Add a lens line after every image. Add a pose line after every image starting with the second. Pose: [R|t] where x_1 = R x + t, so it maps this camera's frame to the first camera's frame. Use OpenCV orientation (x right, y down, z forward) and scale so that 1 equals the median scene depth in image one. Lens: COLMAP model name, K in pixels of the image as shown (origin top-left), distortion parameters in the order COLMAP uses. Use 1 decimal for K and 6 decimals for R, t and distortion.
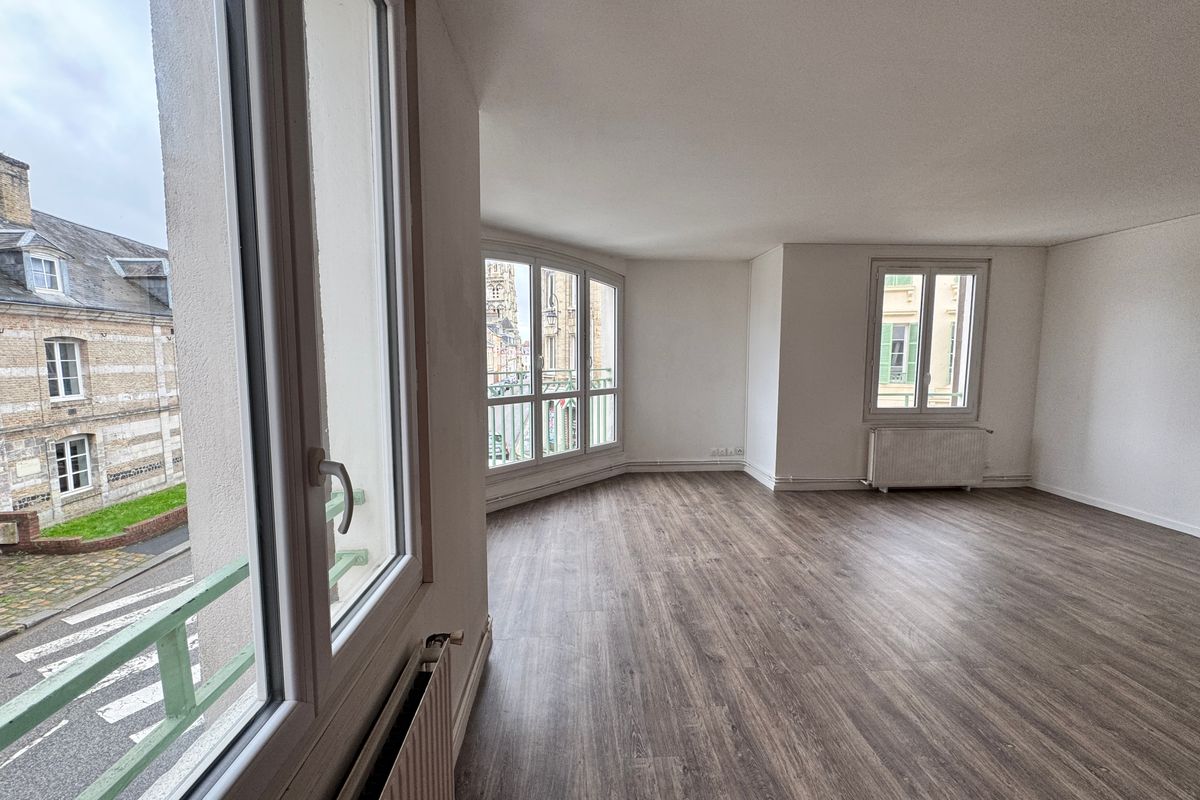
lens RADIAL K [[478.9, 0, 600.0], [0, 478.9, 400.0], [0, 0, 1]] dist [-0.002250, -0.000059]
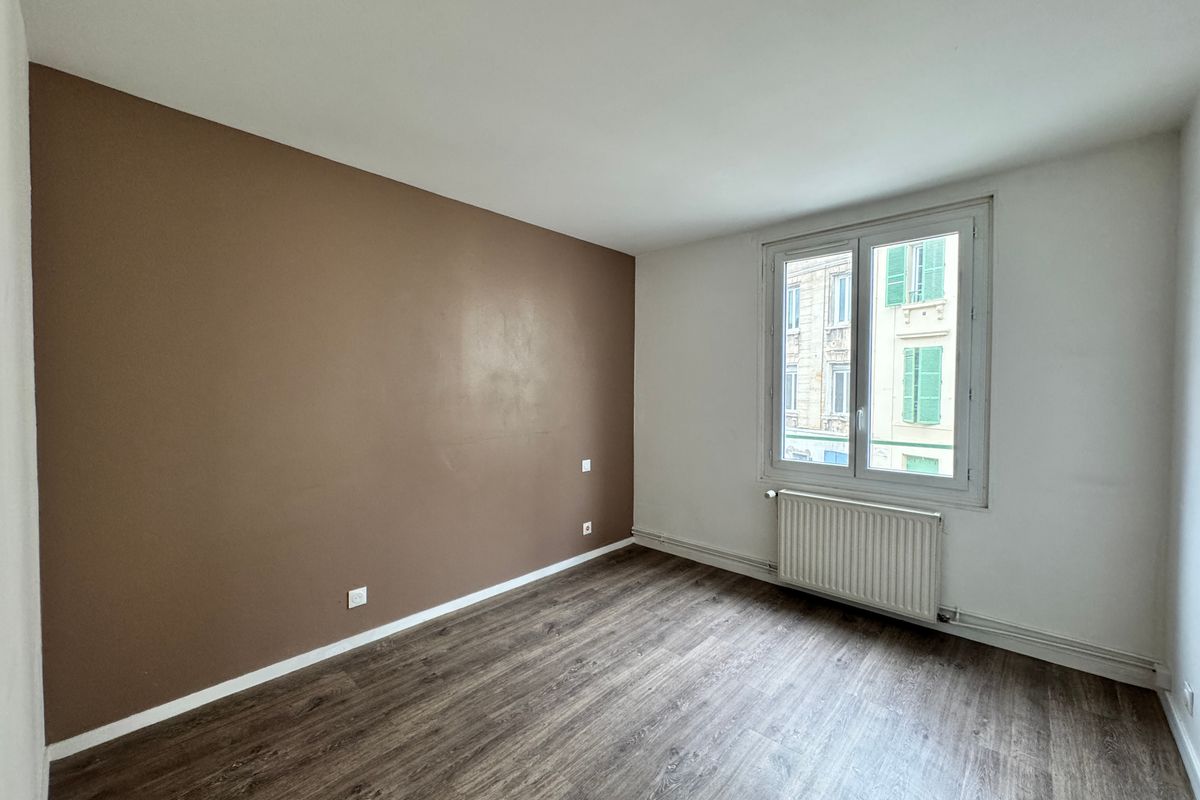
lens RADIAL K [[478.9, 0, 600.0], [0, 478.9, 400.0], [0, 0, 1]] dist [-0.002250, -0.000059]
pose [[0.700567, 0.011182, -0.713499, 0.379417], [-0.083908, 0.994232, -0.066805, -0.000312], [0.708636, 0.106670, 0.697464, 0.151226]]
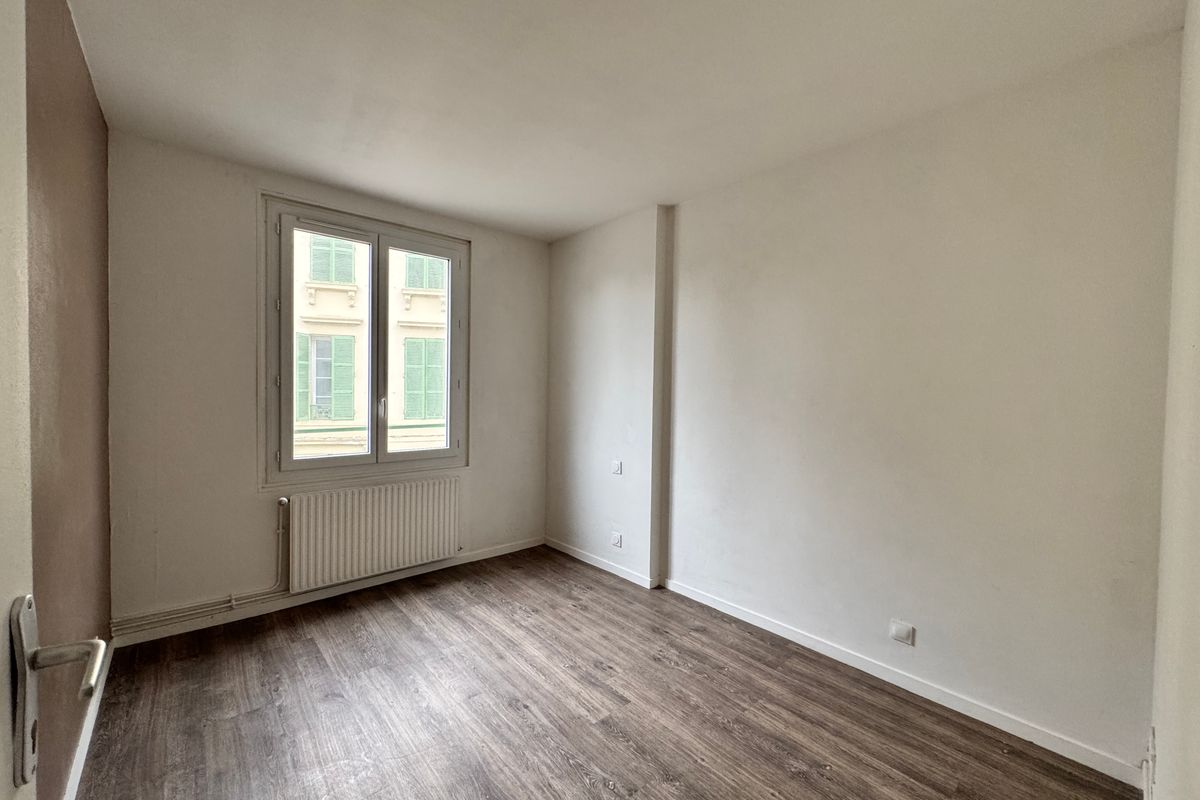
lens RADIAL K [[478.9, 0, 600.0], [0, 478.9, 400.0], [0, 0, 1]] dist [-0.002250, -0.000059]
pose [[0.781484, -0.008825, 0.623863, 0.219938], [0.050766, 0.997484, -0.049482, -0.003566], [-0.621856, 0.070341, 0.779966, 0.140178]]
